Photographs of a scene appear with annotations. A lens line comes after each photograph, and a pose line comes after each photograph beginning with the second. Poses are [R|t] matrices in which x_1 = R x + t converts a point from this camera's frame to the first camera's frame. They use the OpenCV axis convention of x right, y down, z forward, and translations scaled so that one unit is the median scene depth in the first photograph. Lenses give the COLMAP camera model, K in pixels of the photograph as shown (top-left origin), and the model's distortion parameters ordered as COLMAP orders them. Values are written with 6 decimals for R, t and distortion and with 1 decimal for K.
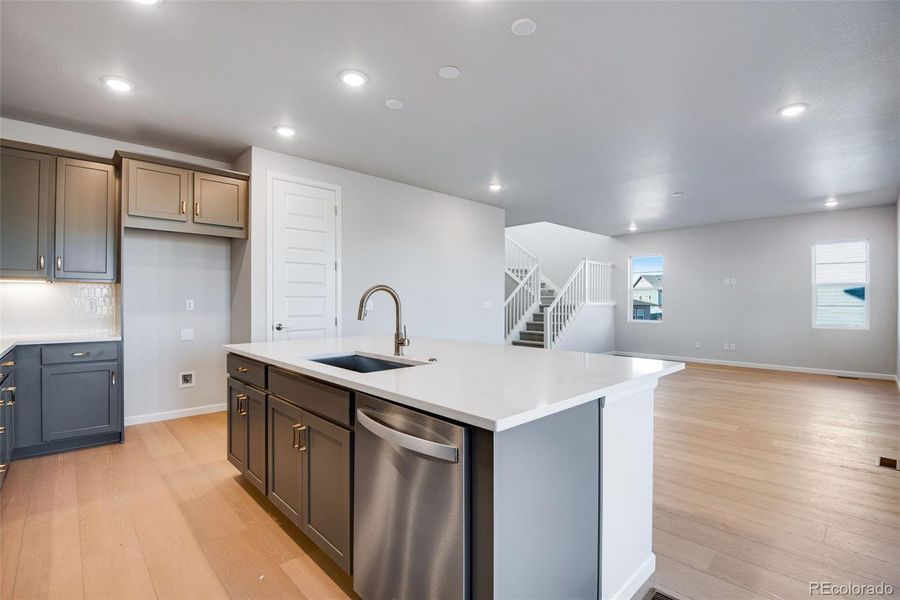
lens RADIAL K [[417.0, 0, 450.0], [0, 417.0, 300.0], [0, 0, 1]] dist [0.001403, -0.012670]
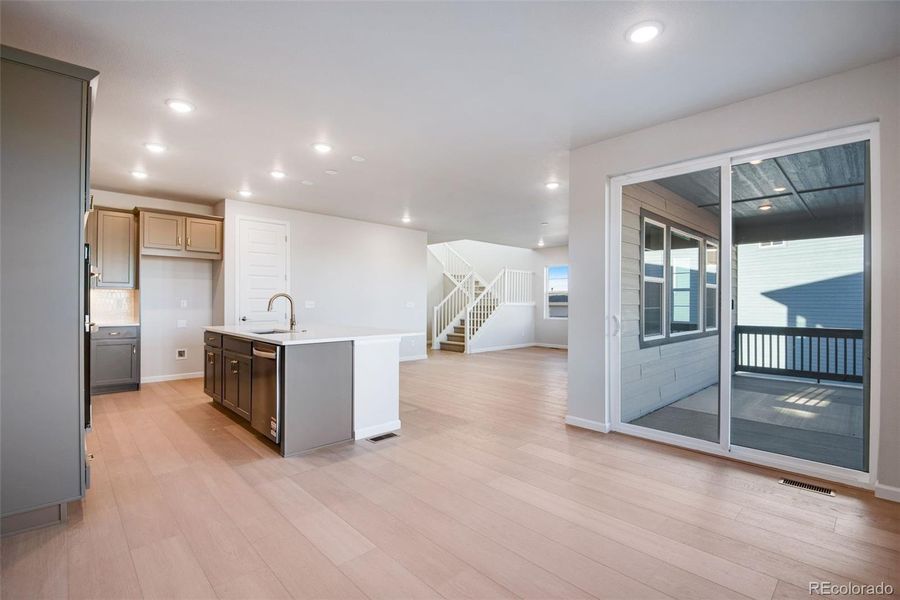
lens RADIAL K [[414.6, 0, 450.0], [0, 414.6, 300.0], [0, 0, 1]] dist [-0.000148, -0.000046]
pose [[0.999983, 0.001824, 0.005536, 0.310472], [-0.001809, 0.999995, -0.002559, 0.000341], [-0.005540, 0.002548, 0.999981, -0.474290]]
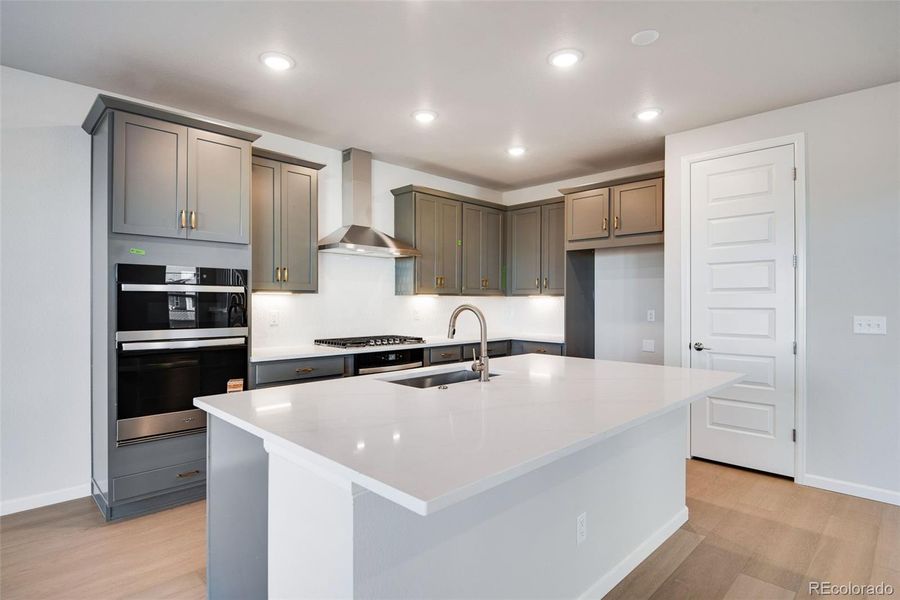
lens RADIAL K [[469.1, 0, 442.0], [0, 469.1, 300.6], [0, 0, 1]] dist [0.001396, 0.000478]
pose [[0.013890, -0.003308, -0.999898, 0.476784], [-0.001929, 0.999993, -0.003335, -0.019095], [0.999902, 0.001976, 0.013883, 0.491825]]
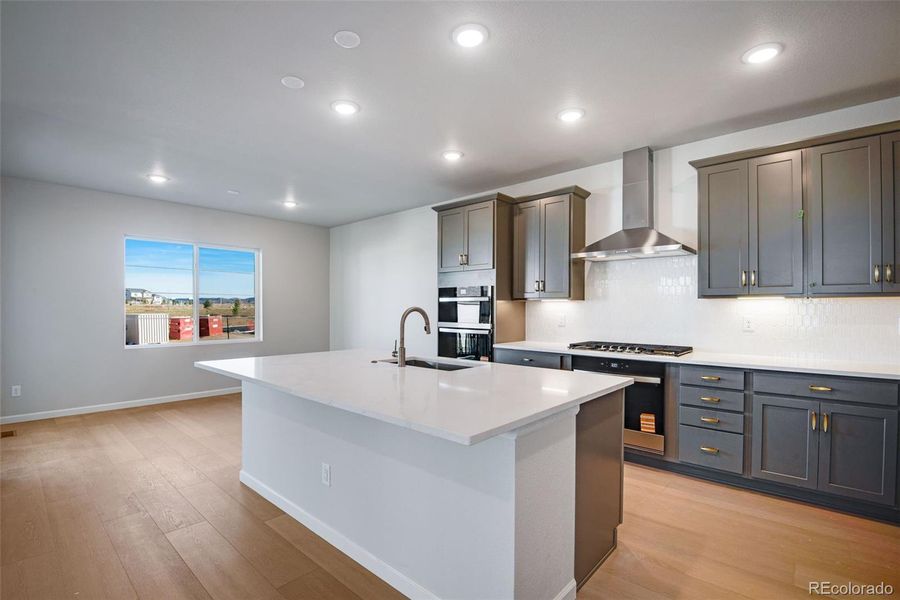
lens RADIAL K [[446.3, 0, 450.0], [0, 446.3, 300.0], [0, 0, 1]] dist [0.003680, 0.000496]
pose [[-0.998847, -0.003130, -0.047895, -0.121166], [-0.002362, 0.999868, -0.016068, -0.018388], [0.047939, -0.015936, -0.998723, 1.263432]]
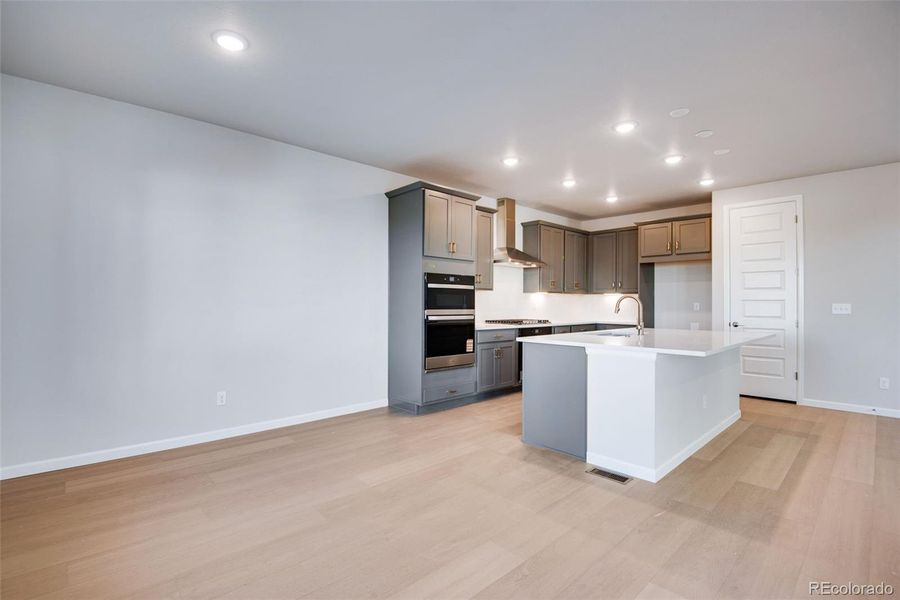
lens RADIAL K [[417.0, 0, 450.0], [0, 417.0, 300.0], [0, 0, 1]] dist [0.001403, -0.012670]
pose [[-0.008575, -0.008018, -0.999931, 0.862664], [-0.004670, 0.999957, -0.007978, 0.004687], [0.999952, 0.004601, -0.008612, 0.136485]]
